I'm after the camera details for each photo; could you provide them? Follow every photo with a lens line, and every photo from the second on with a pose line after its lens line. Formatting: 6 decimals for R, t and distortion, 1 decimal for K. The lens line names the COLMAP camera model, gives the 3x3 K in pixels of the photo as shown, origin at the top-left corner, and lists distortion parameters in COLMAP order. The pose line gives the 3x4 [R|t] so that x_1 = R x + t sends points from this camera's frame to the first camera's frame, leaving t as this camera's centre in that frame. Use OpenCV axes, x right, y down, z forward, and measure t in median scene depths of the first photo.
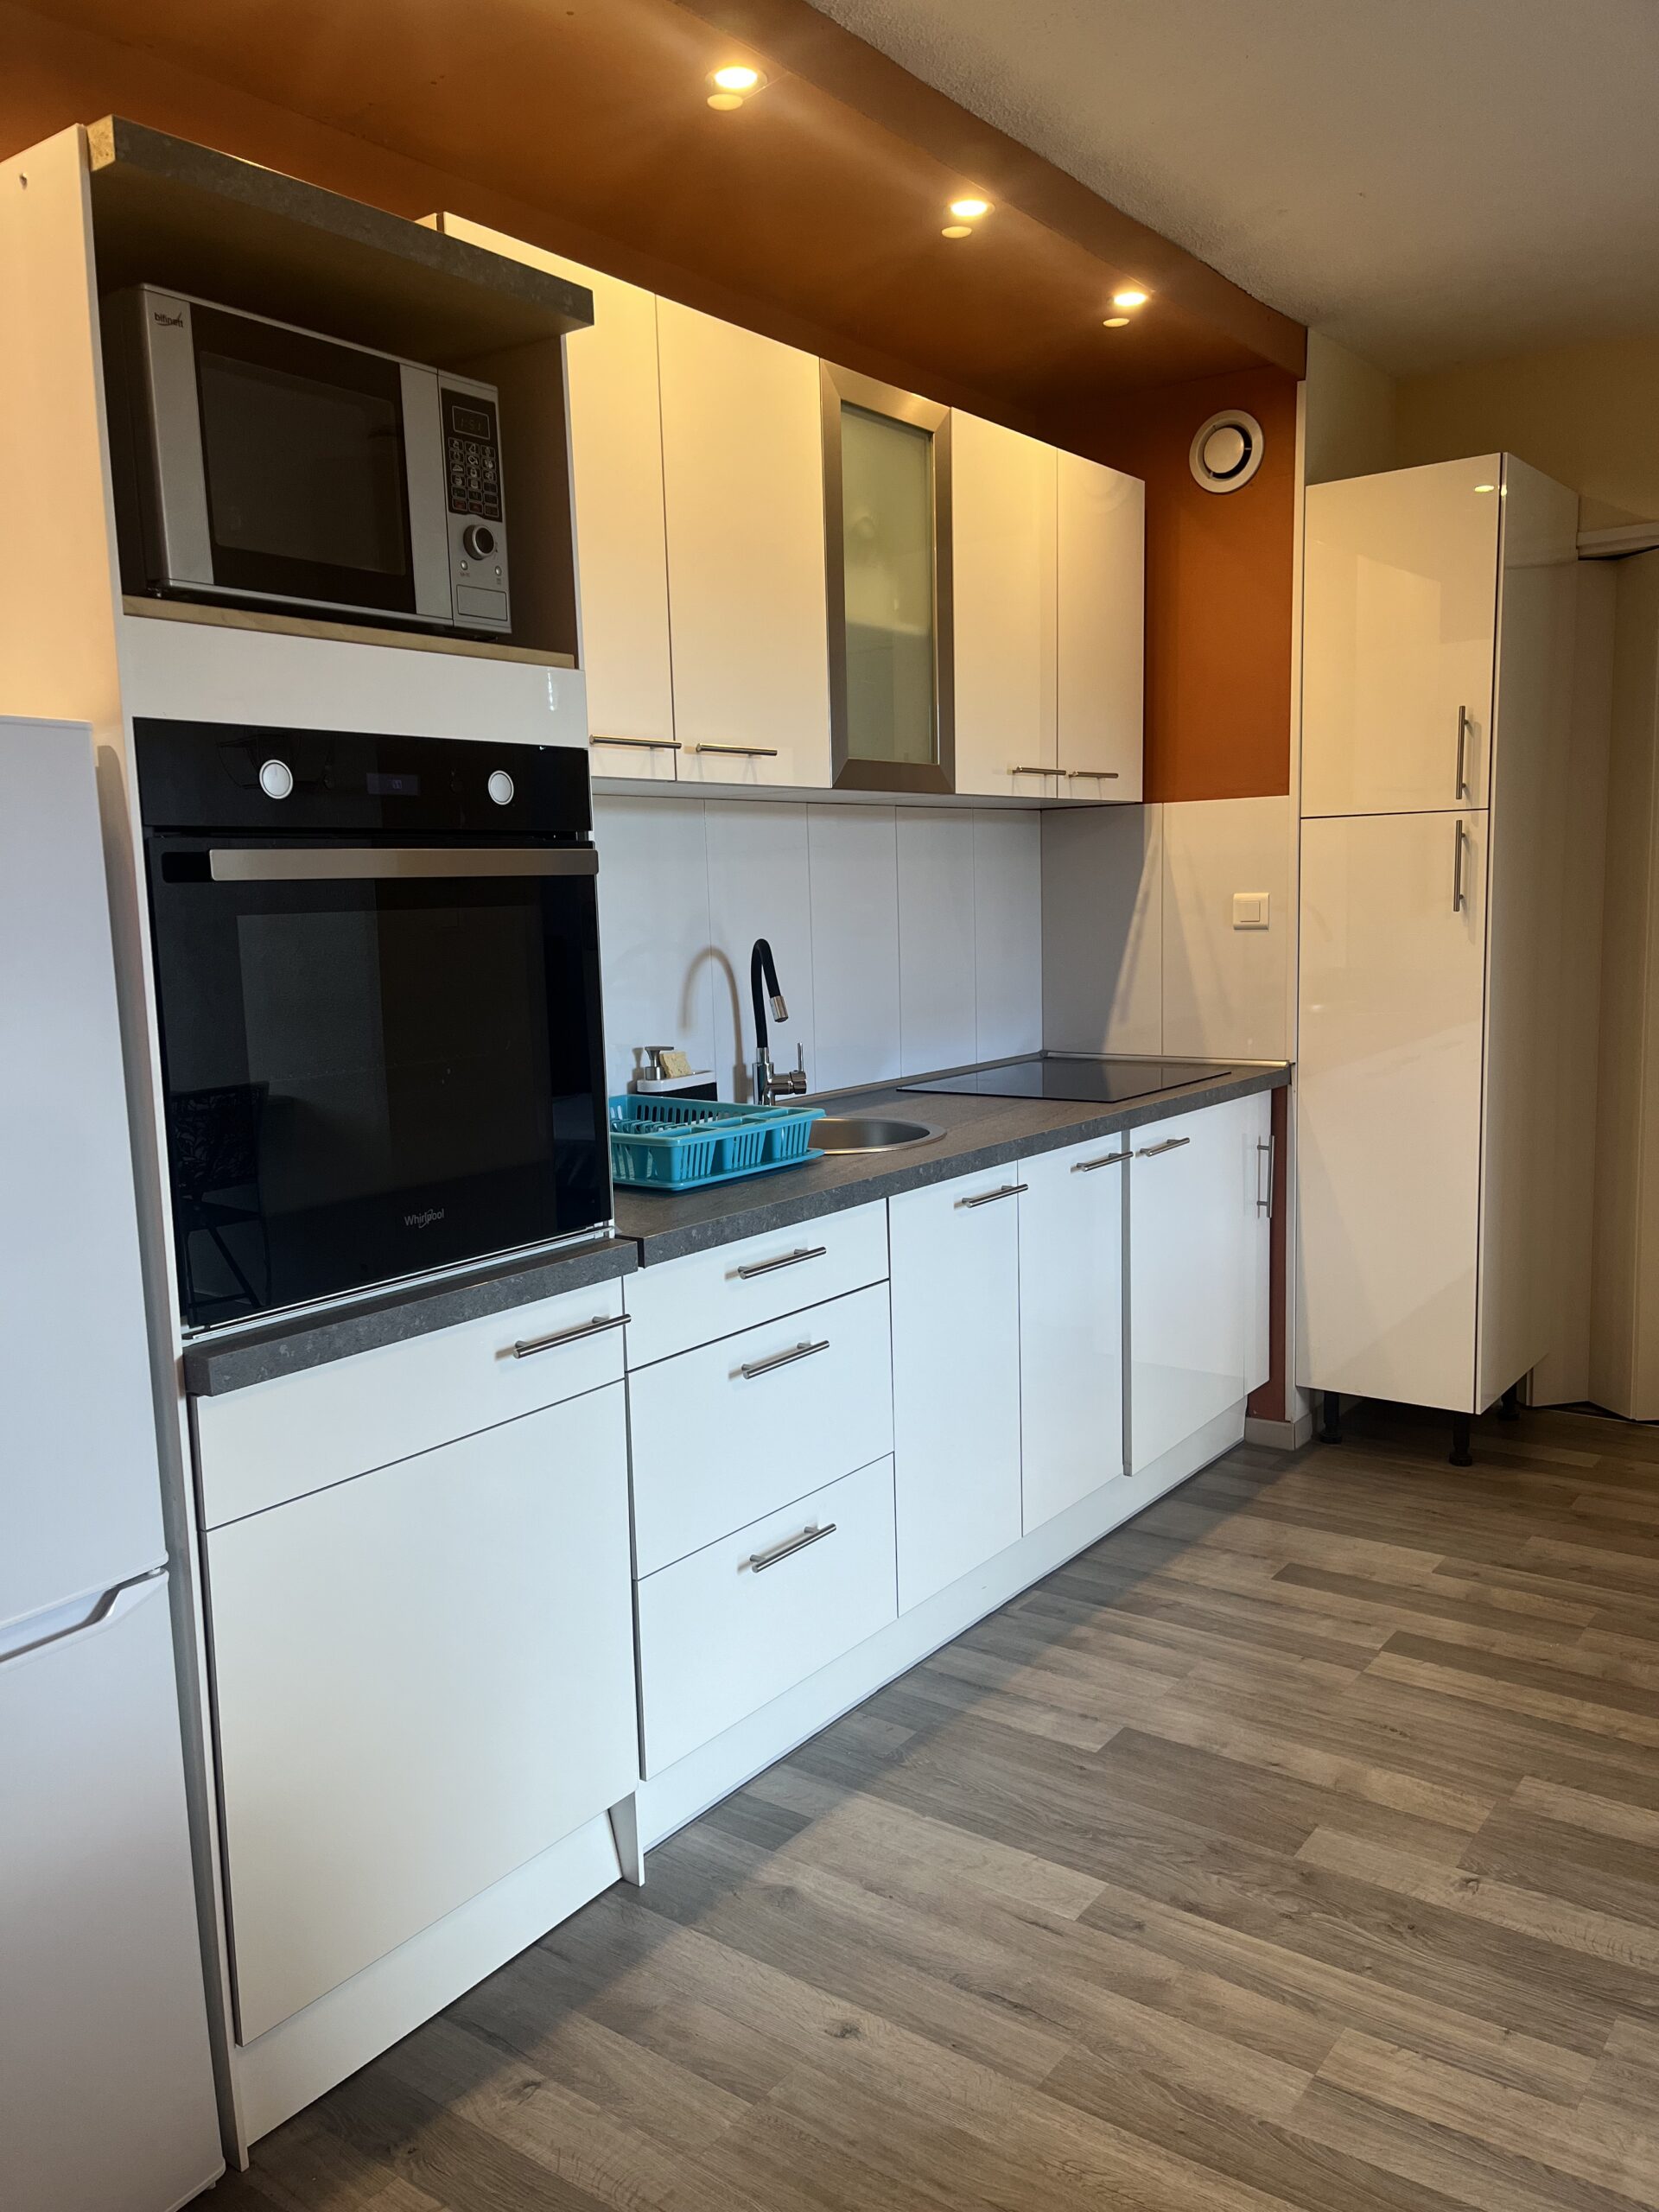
lens RADIAL K [[1709.6, 0, 819.9], [0, 1709.6, 1113.1], [0, 0, 1]] dist [0.090577, -0.120610]
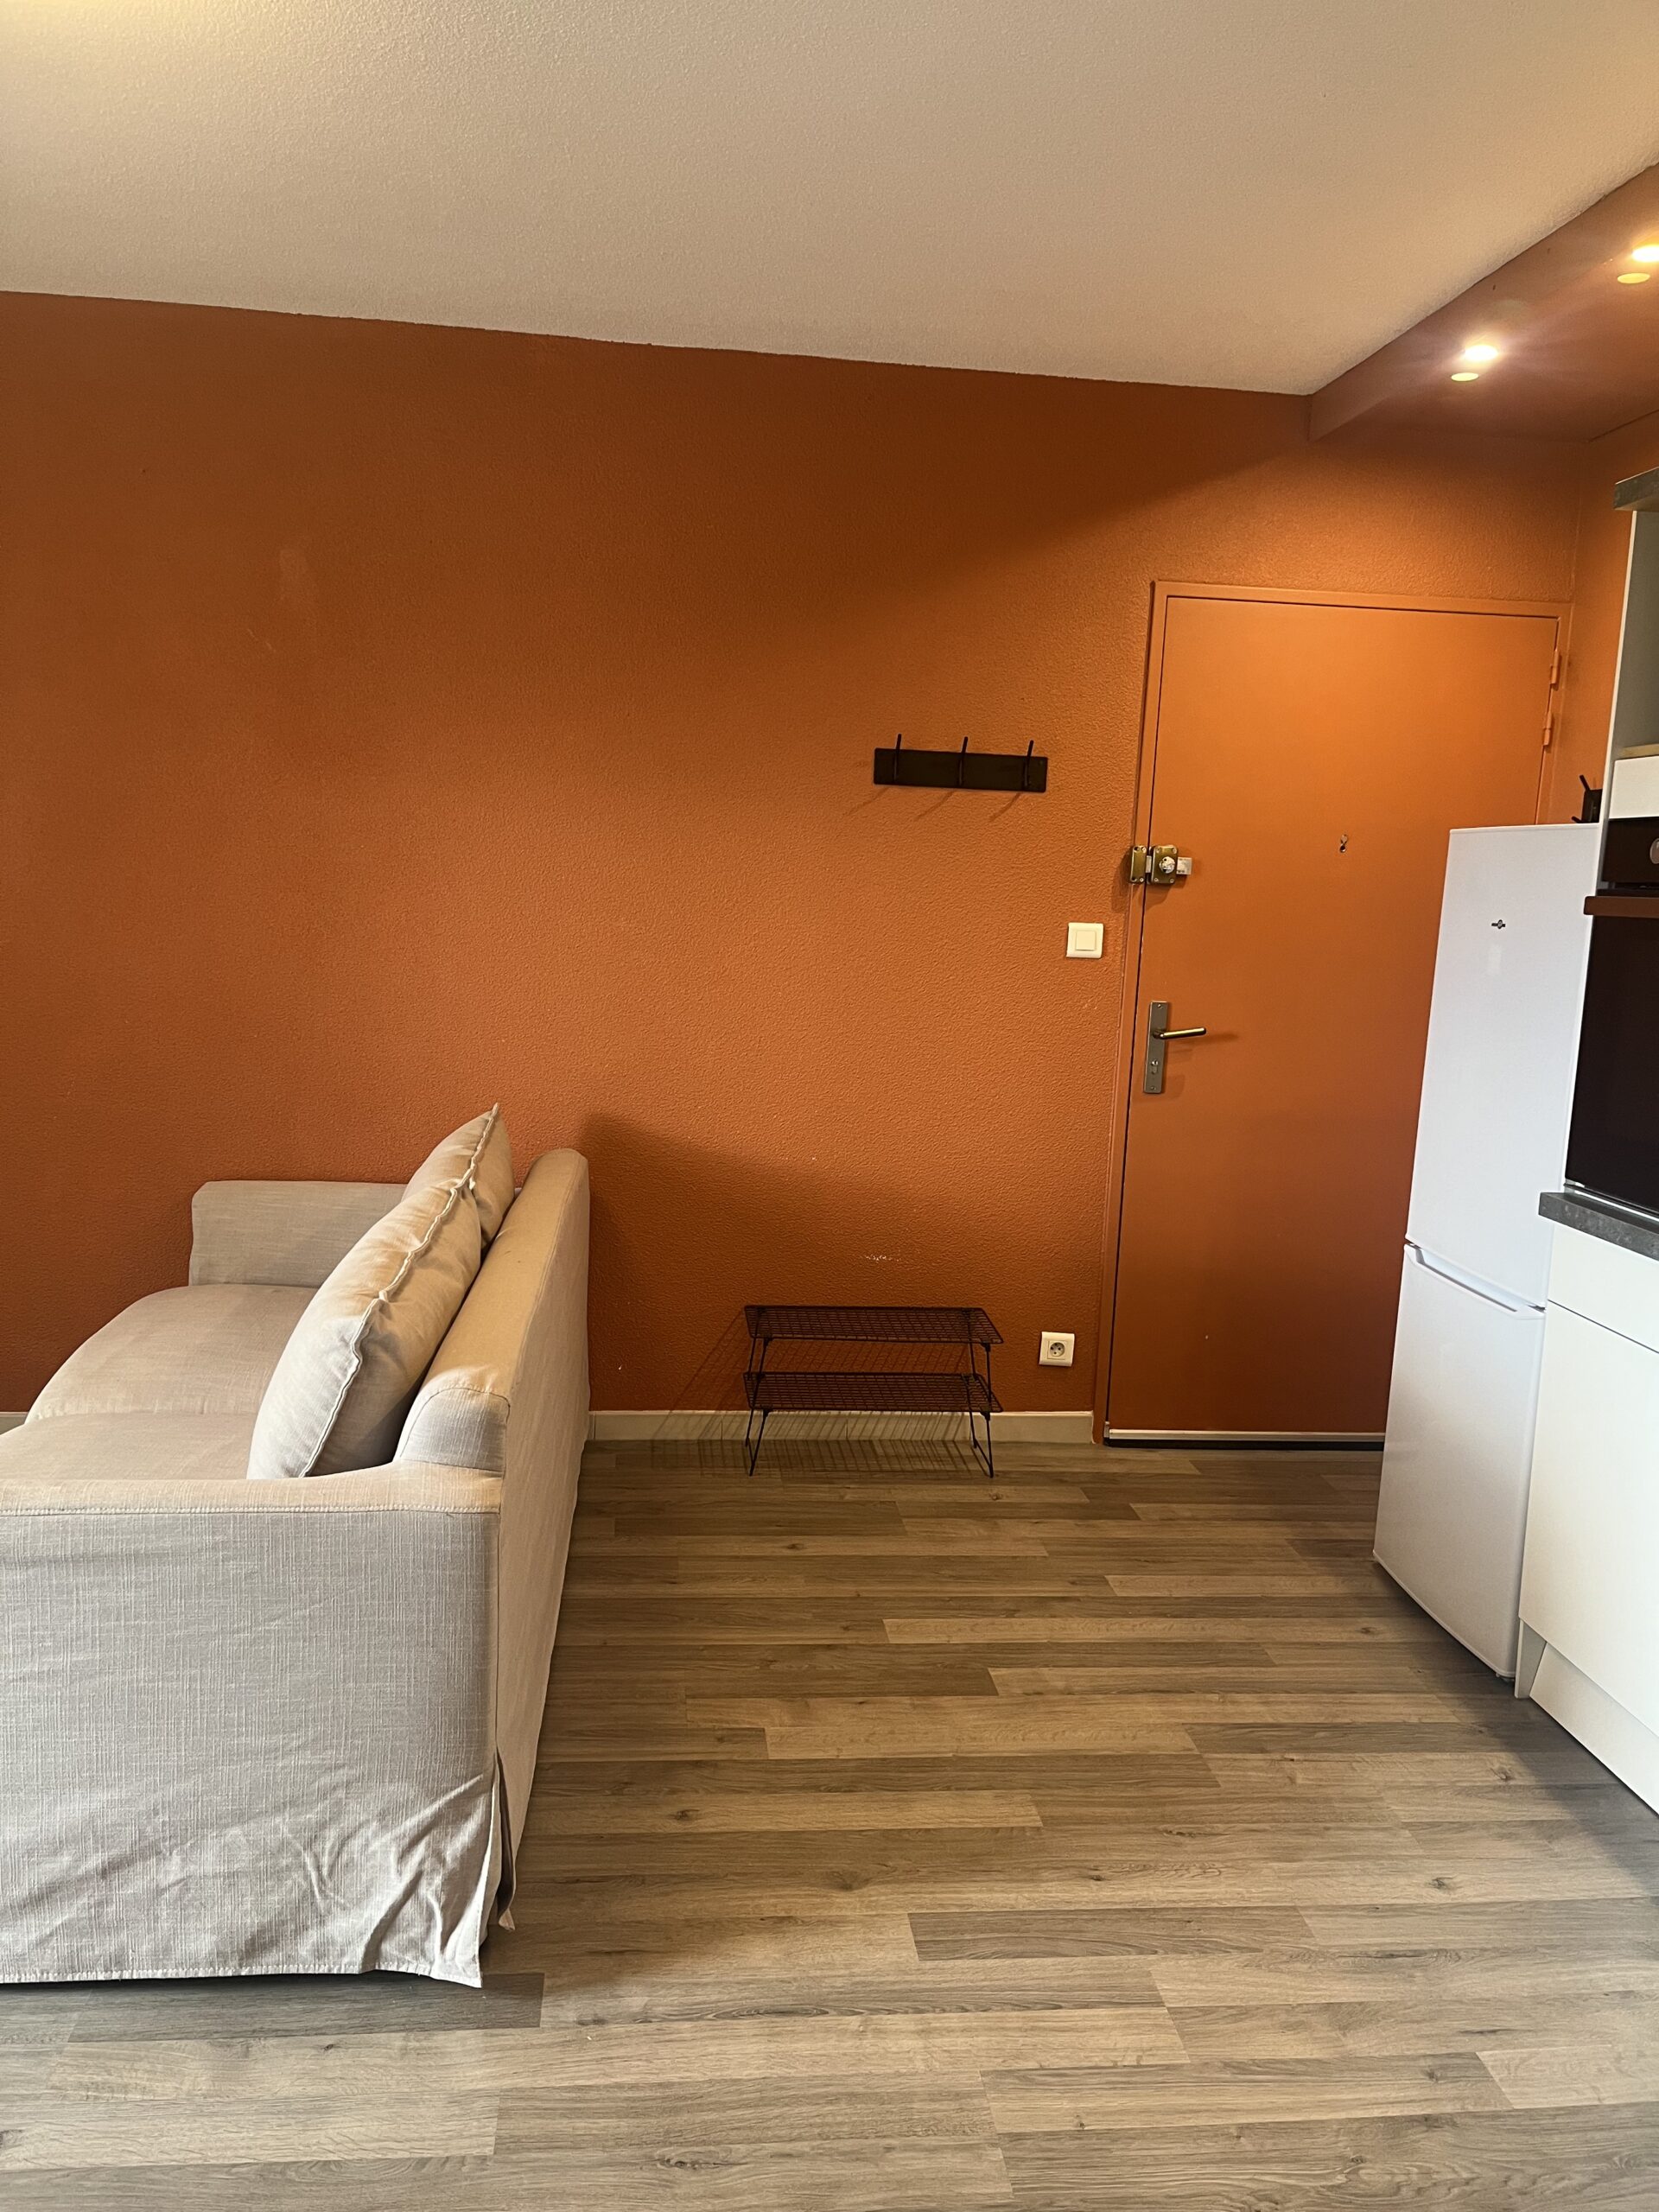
lens RADIAL K [[1709.6, 0, 819.9], [0, 1709.6, 1113.1], [0, 0, 1]] dist [0.090577, -0.120610]
pose [[-0.739338, 0.085533, -0.667880, 1.114969], [-0.128067, 0.955930, 0.264191, -0.246819], [0.661043, 0.280860, -0.695802, 1.438314]]
